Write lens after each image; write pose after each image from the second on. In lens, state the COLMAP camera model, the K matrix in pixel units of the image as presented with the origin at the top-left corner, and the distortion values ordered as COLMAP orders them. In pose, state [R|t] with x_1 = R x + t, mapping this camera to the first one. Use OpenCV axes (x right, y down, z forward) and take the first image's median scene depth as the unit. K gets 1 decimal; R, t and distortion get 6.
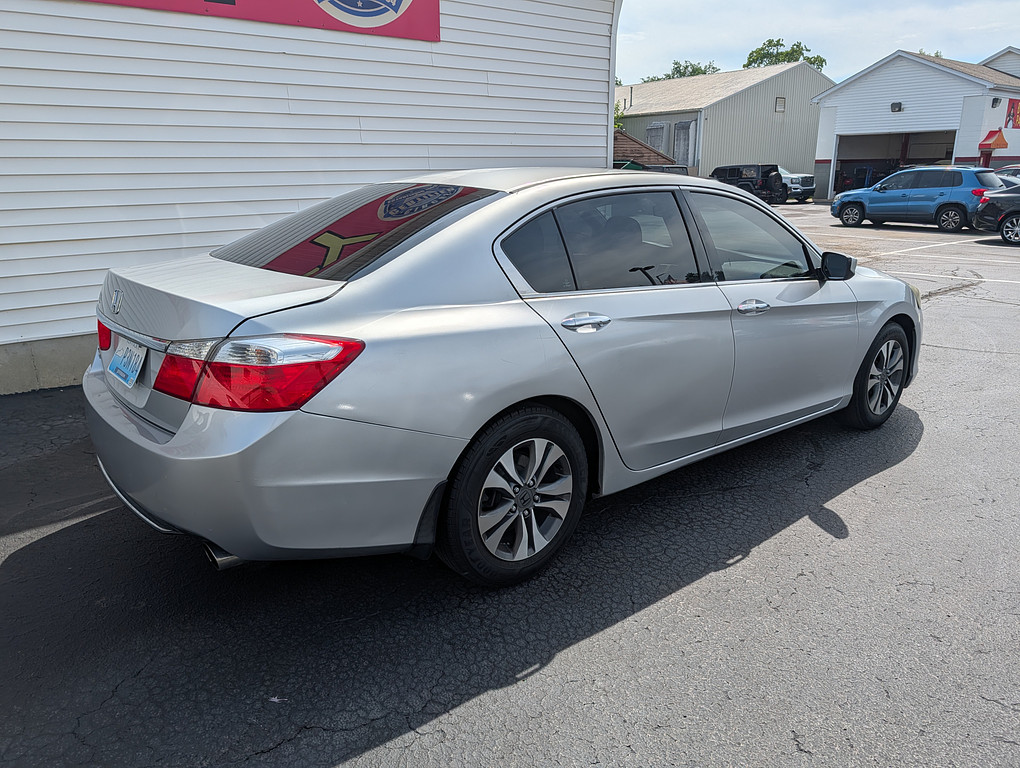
lens RADIAL K [[726.2, 0, 504.9], [0, 726.2, 366.9], [0, 0, 1]] dist [0.019650, -0.028260]
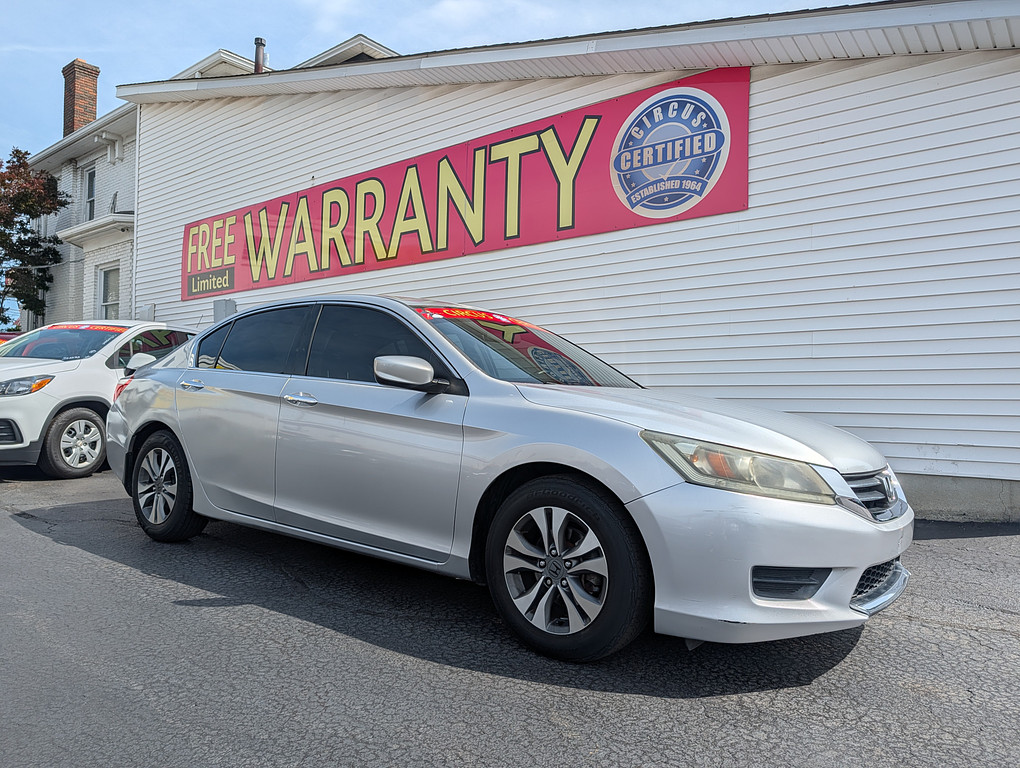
lens RADIAL K [[726.2, 0, 507.9], [0, 726.2, 382.3], [0, 0, 1]] dist [0.019650, -0.028260]
pose [[0.233774, -0.022225, -0.972037, 1.589521], [-0.275388, 0.957286, -0.088118, -0.102522], [0.932476, 0.288287, 0.217668, 1.133216]]
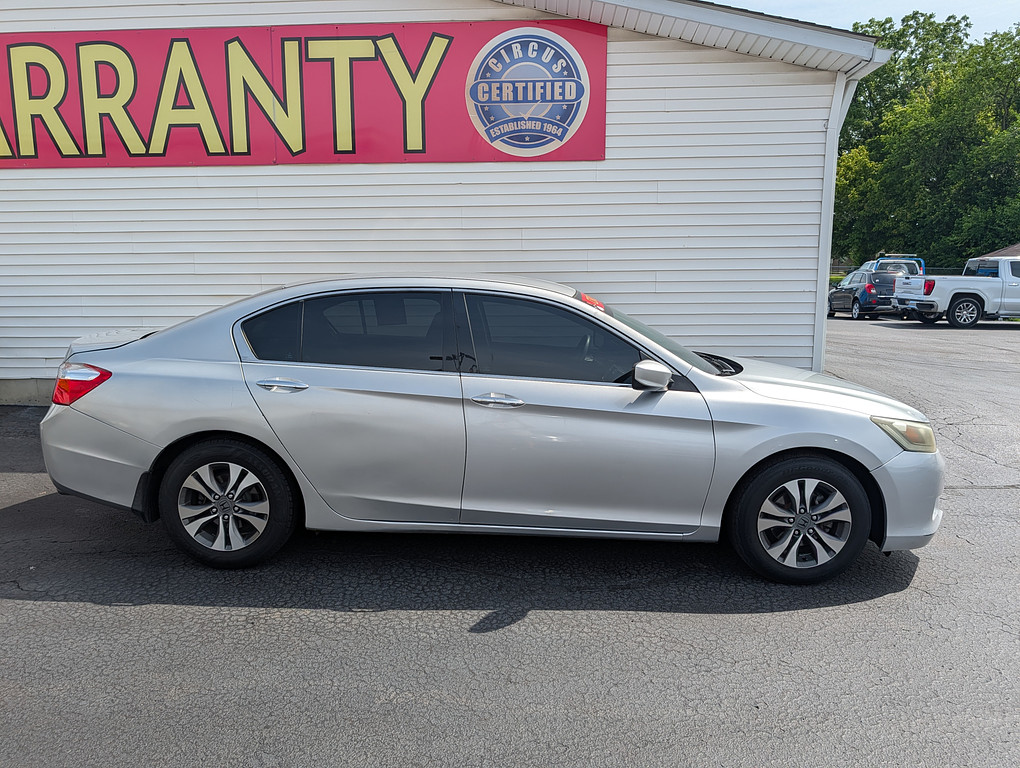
lens RADIAL K [[726.2, 0, 508.8], [0, 726.2, 376.0], [0, 0, 1]] dist [0.019650, -0.028260]
pose [[0.761012, 0.096213, -0.641564, 1.118305], [-0.171787, 0.983526, -0.056274, -0.065144], [0.625580, 0.153038, 0.765003, 0.210808]]
